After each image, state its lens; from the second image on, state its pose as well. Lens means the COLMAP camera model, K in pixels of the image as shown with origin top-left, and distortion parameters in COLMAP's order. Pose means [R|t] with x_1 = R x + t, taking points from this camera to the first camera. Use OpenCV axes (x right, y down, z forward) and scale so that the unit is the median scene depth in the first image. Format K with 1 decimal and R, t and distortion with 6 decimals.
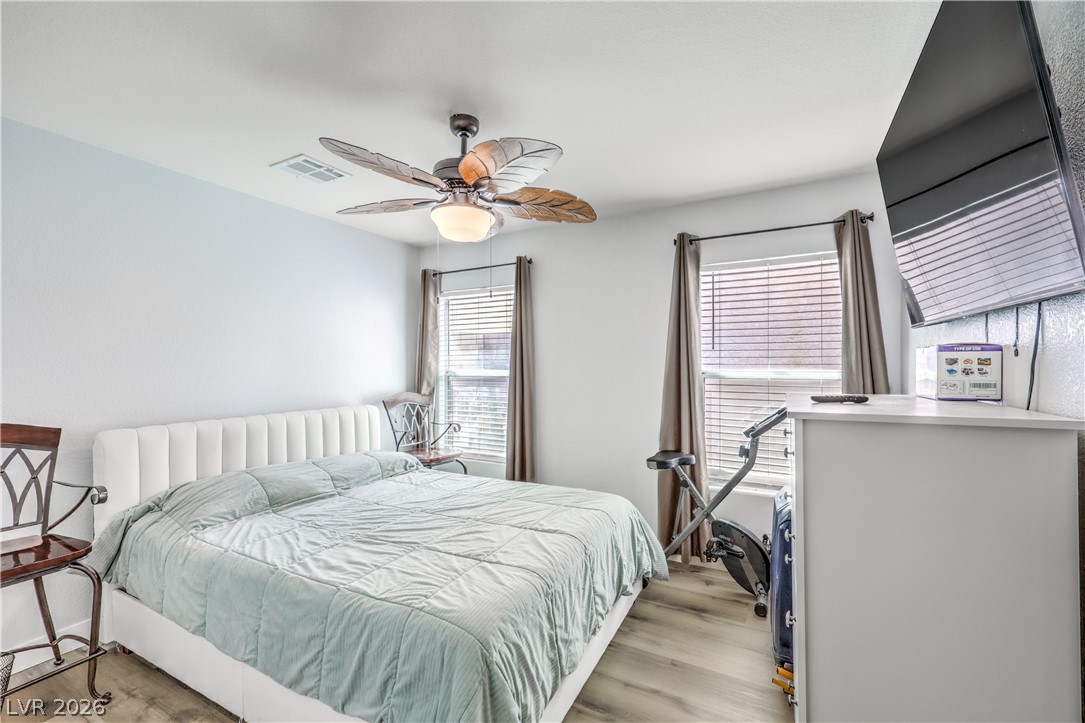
lens RADIAL K [[460.7, 0, 540.6], [0, 460.7, 357.8], [0, 0, 1]] dist [0.000988, 0.000067]
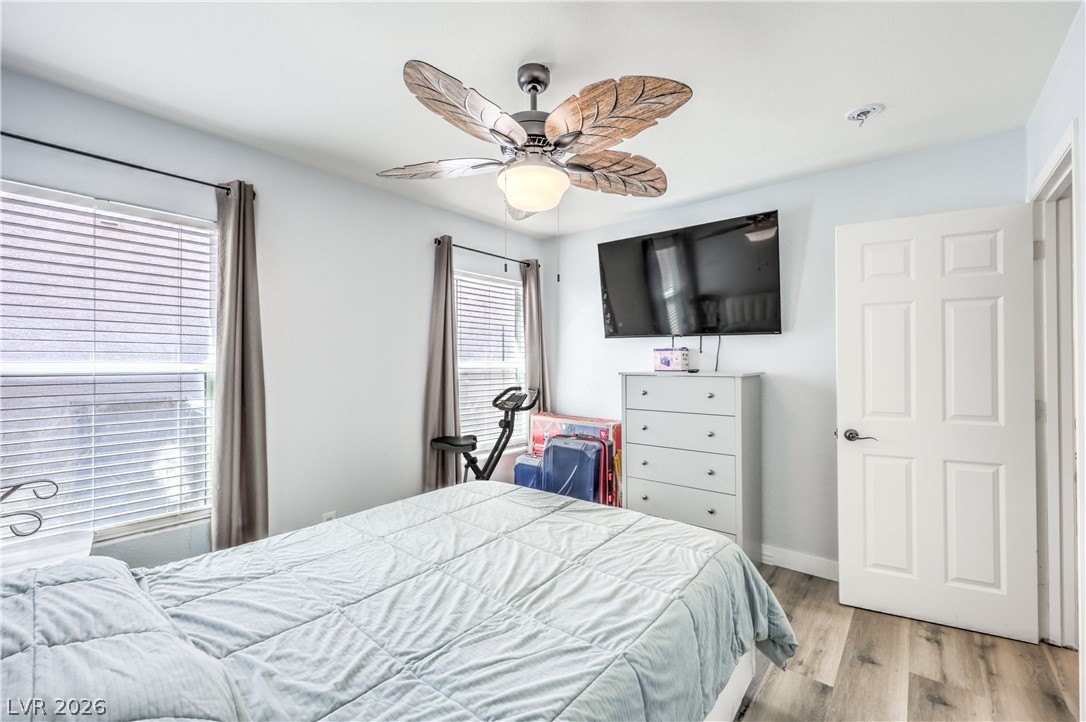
lens RADIAL K [[455.0, 0, 548.5], [0, 455.0, 358.3], [0, 0, 1]] dist [0.001726, 0.000162]
pose [[0.179693, 0.010456, 0.983667, -1.007366], [-0.015252, 0.999853, -0.007842, 0.035286], [-0.983605, -0.013594, 0.179826, 0.813211]]
